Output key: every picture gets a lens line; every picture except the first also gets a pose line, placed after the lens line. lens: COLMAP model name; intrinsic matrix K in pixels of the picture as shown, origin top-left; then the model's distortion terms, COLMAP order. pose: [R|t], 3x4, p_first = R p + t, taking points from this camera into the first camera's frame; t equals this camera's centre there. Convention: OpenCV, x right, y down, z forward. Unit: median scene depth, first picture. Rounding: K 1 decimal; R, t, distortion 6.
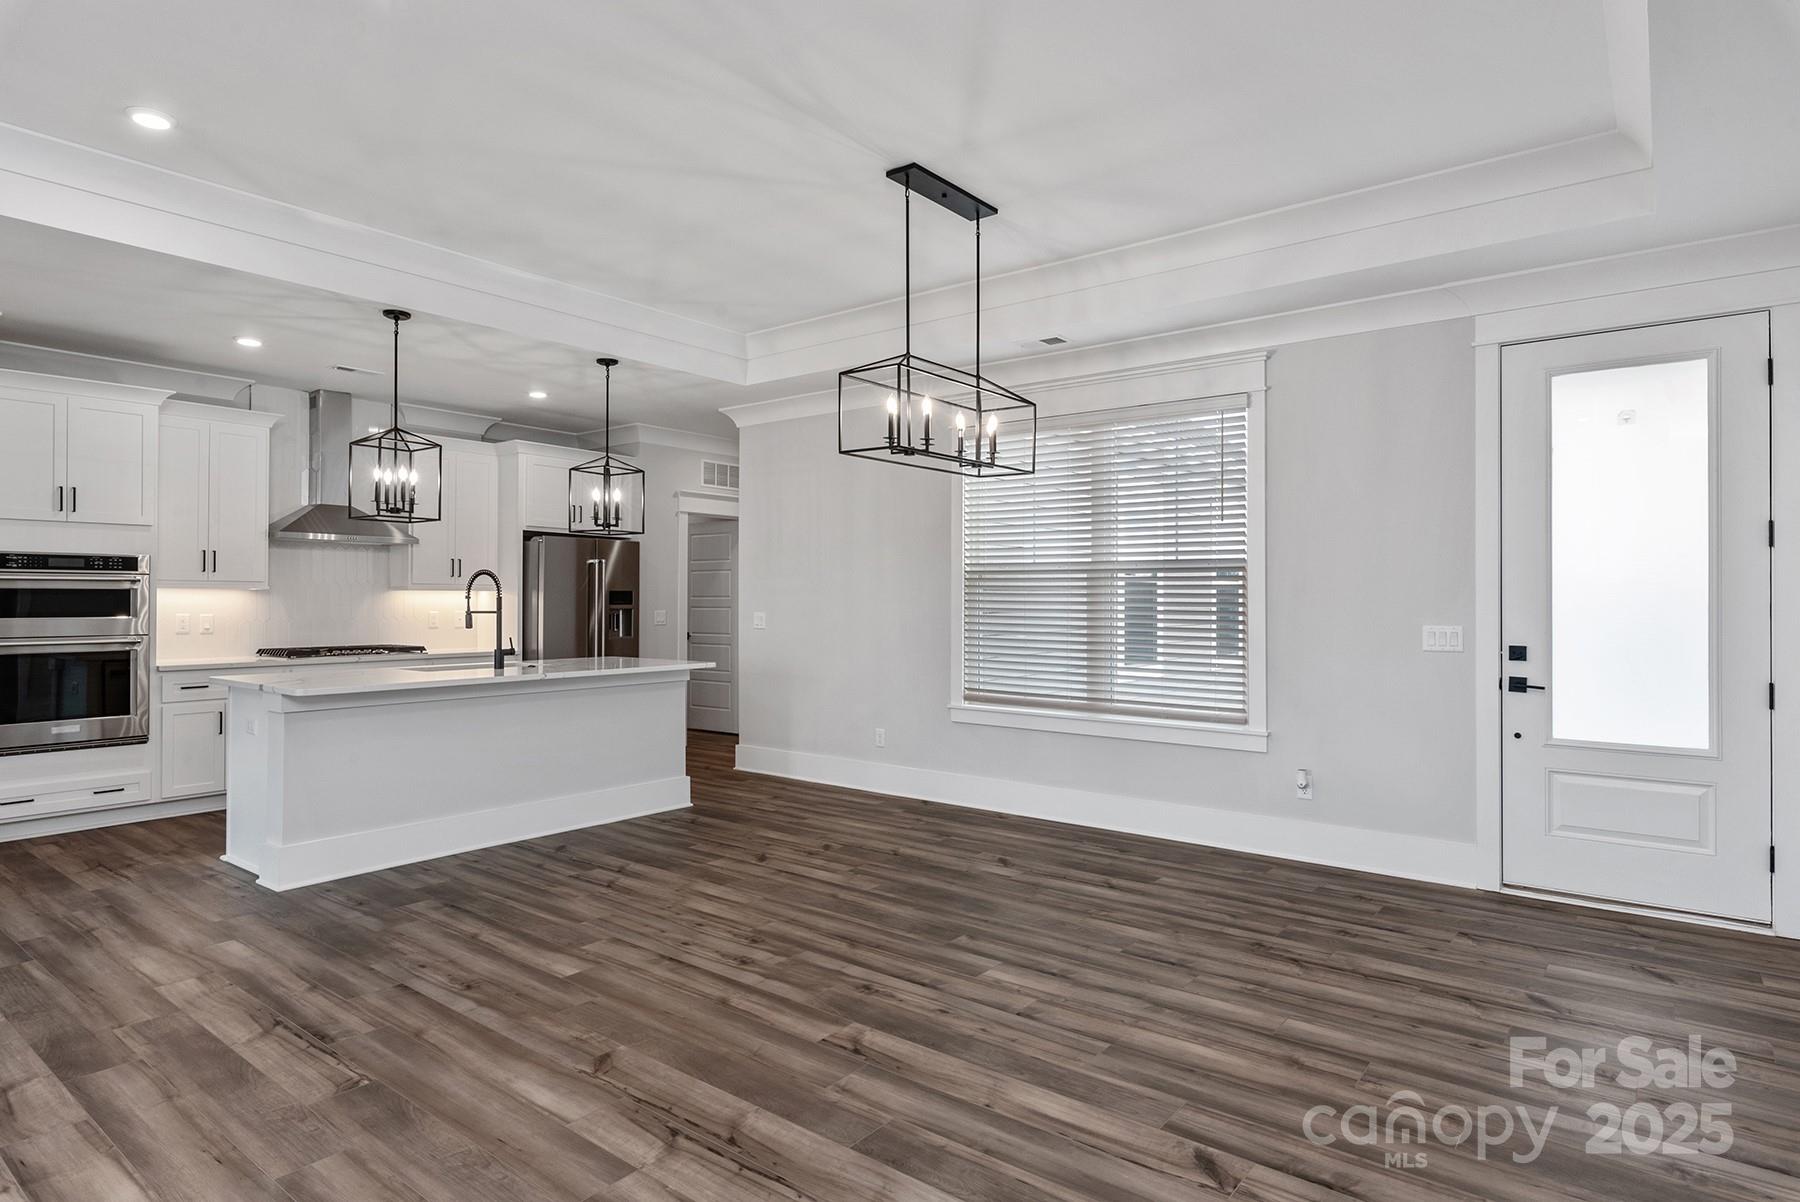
lens RADIAL K [[1041.0, 0, 908.4], [0, 1041.0, 593.6], [0, 0, 1]] dist [-0.001419, 0.001407]
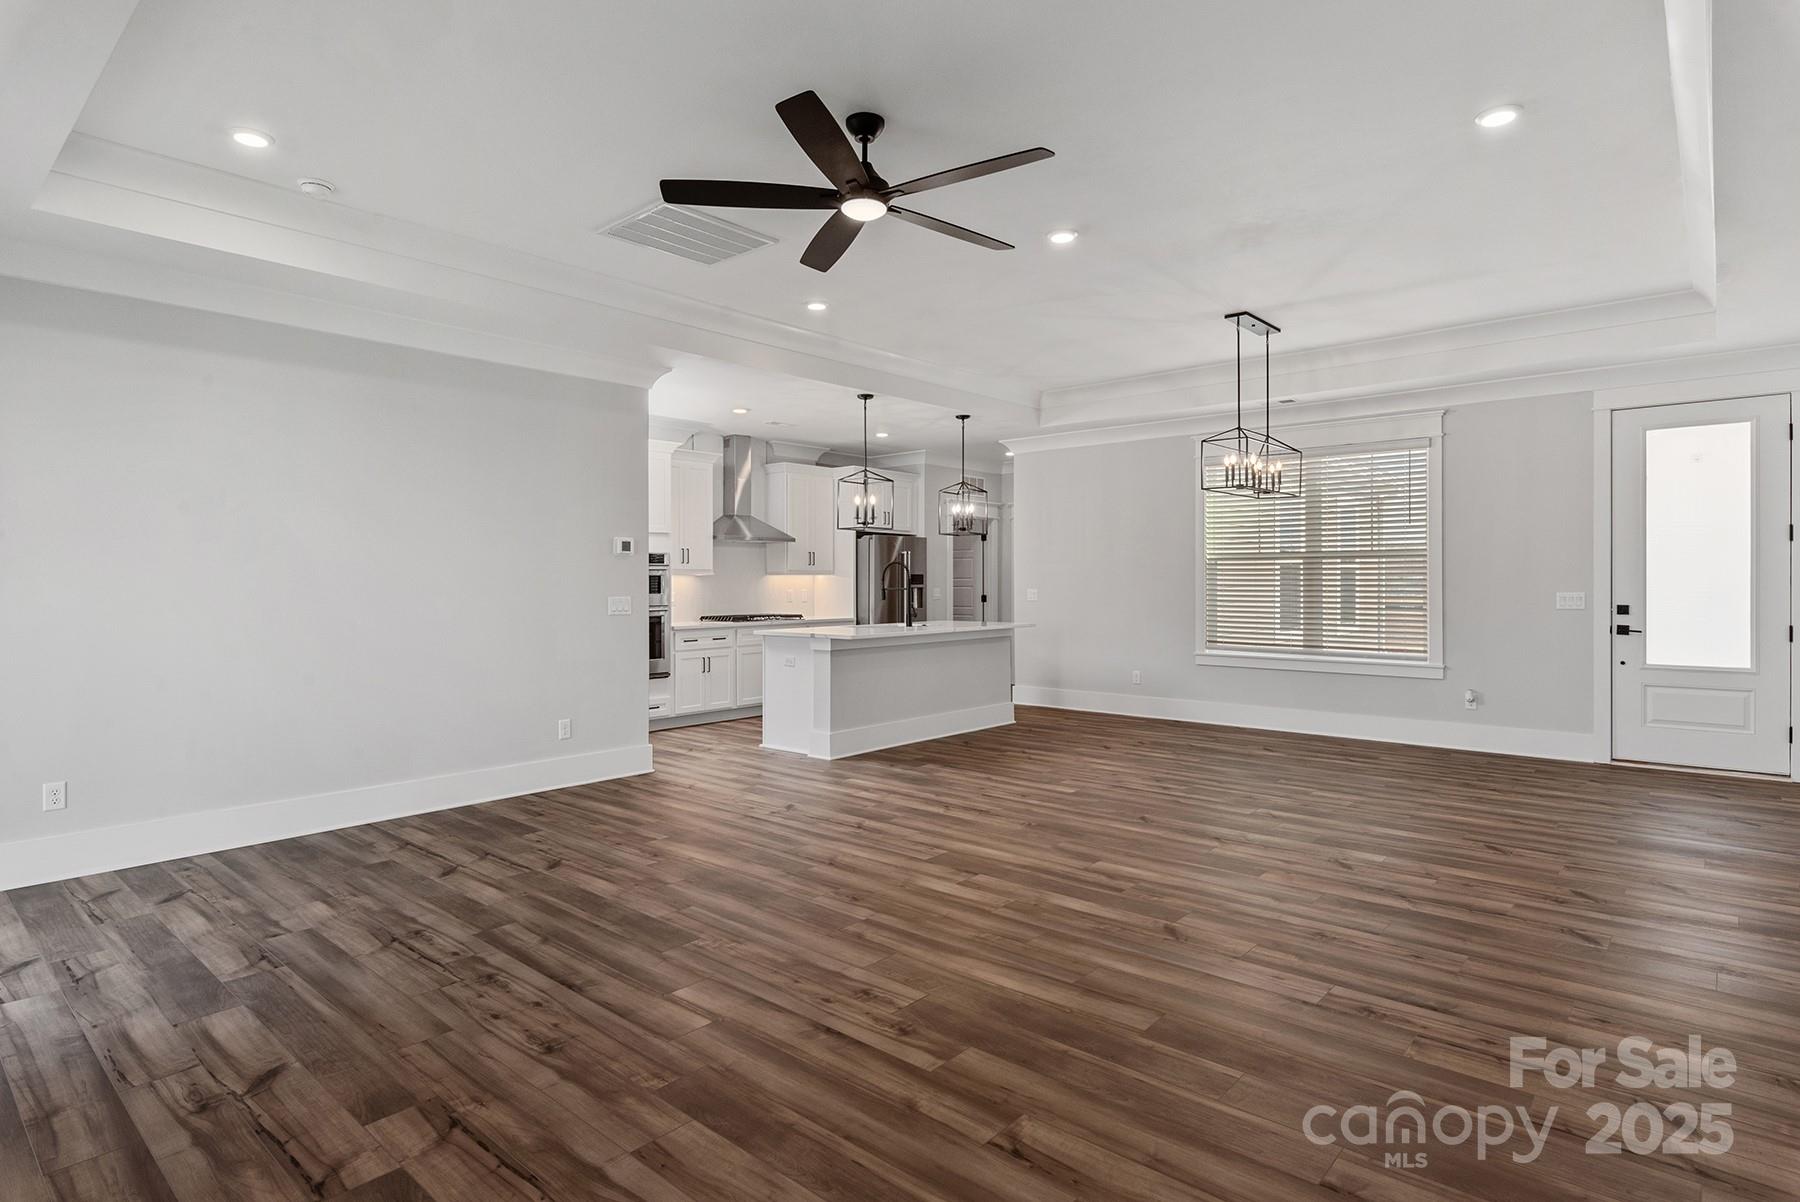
lens RADIAL K [[1041.0, 0, 871.3], [0, 1041.0, 588.6], [0, 0, 1]] dist [-0.001419, 0.001407]
pose [[0.998354, -0.007192, -0.056905, -0.440460], [0.007931, 0.999887, 0.012771, -0.002686], [0.056807, -0.013202, 0.998298, -0.605708]]
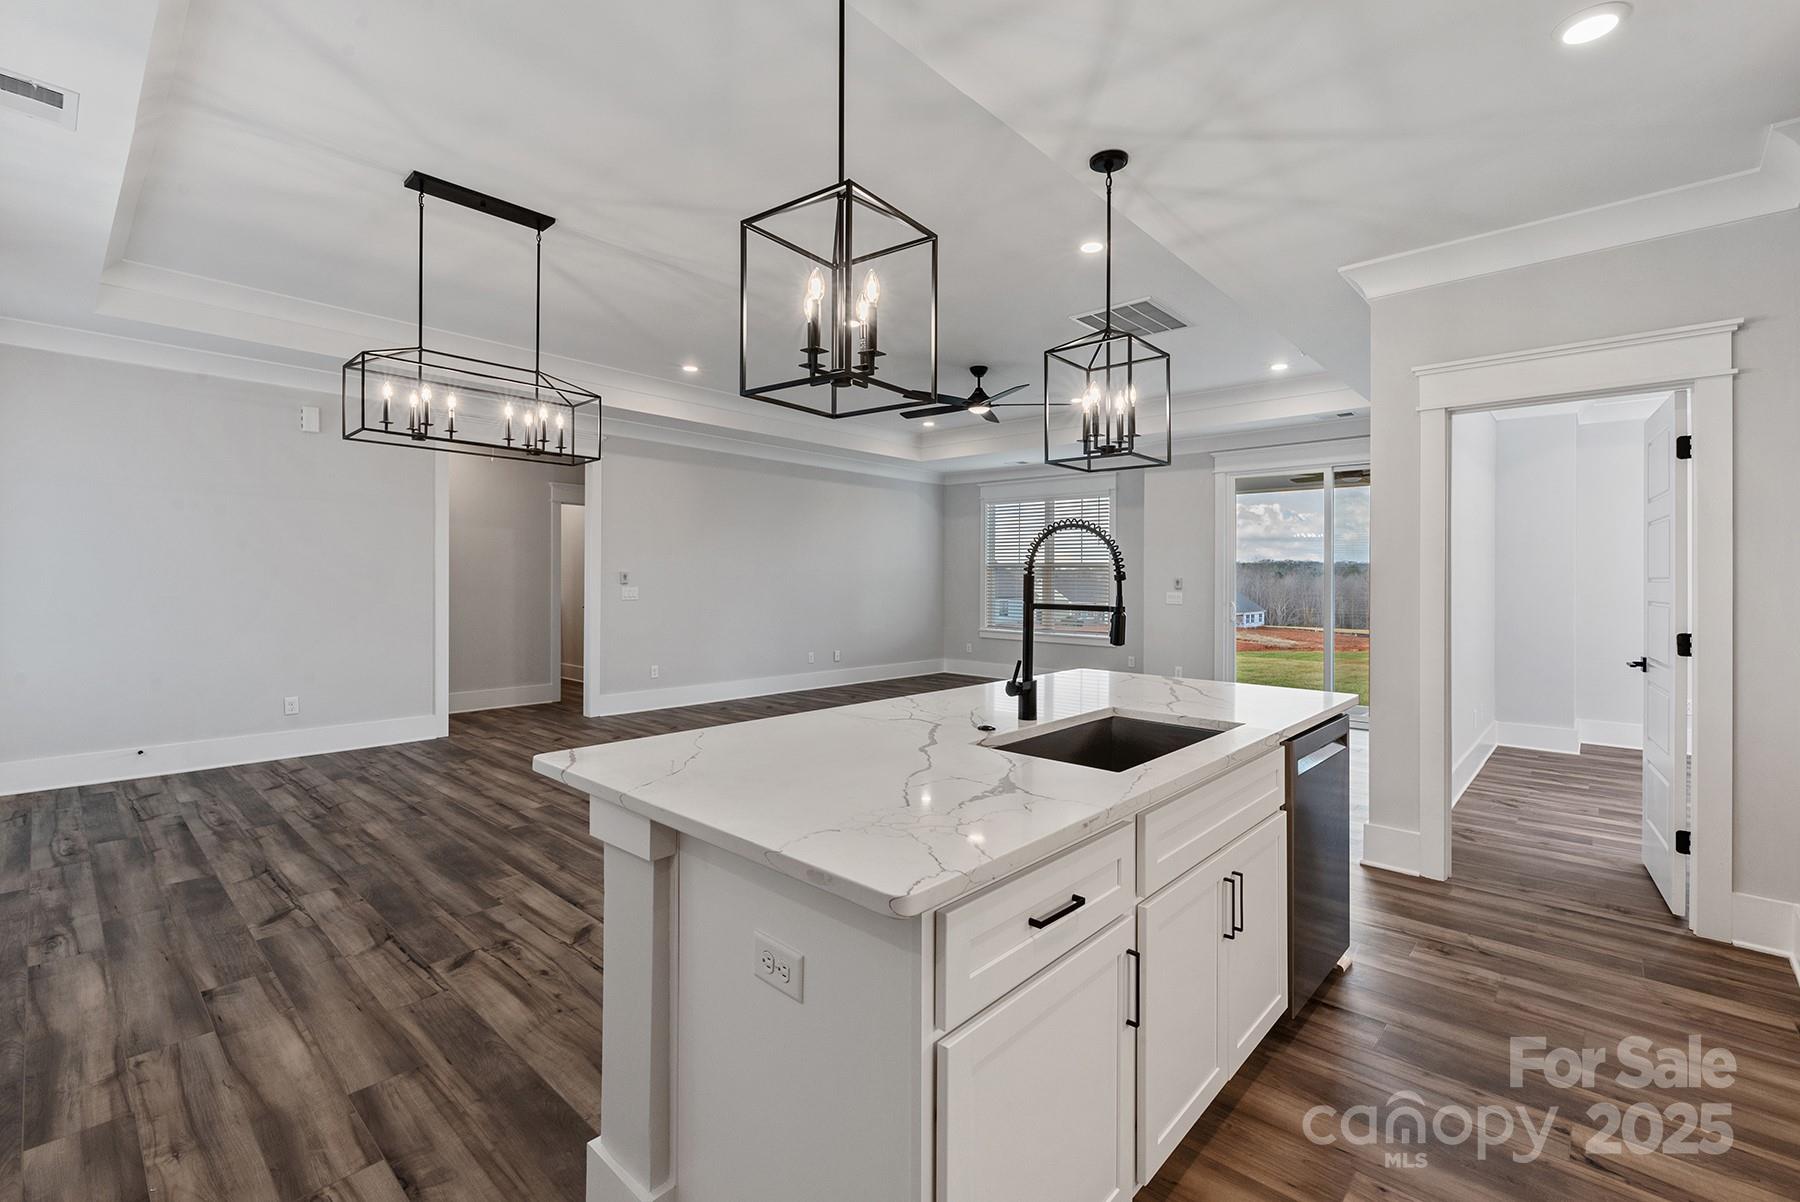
lens RADIAL K [[747.1, 0, 896.4], [0, 747.1, 588.3], [0, 0, 1]] dist [0.019086, 0.000182]
pose [[-0.998003, -0.009731, 0.062414, -0.432947], [-0.009390, 0.999939, 0.005760, 0.011783], [-0.062467, 0.005163, -0.998034, 1.687630]]
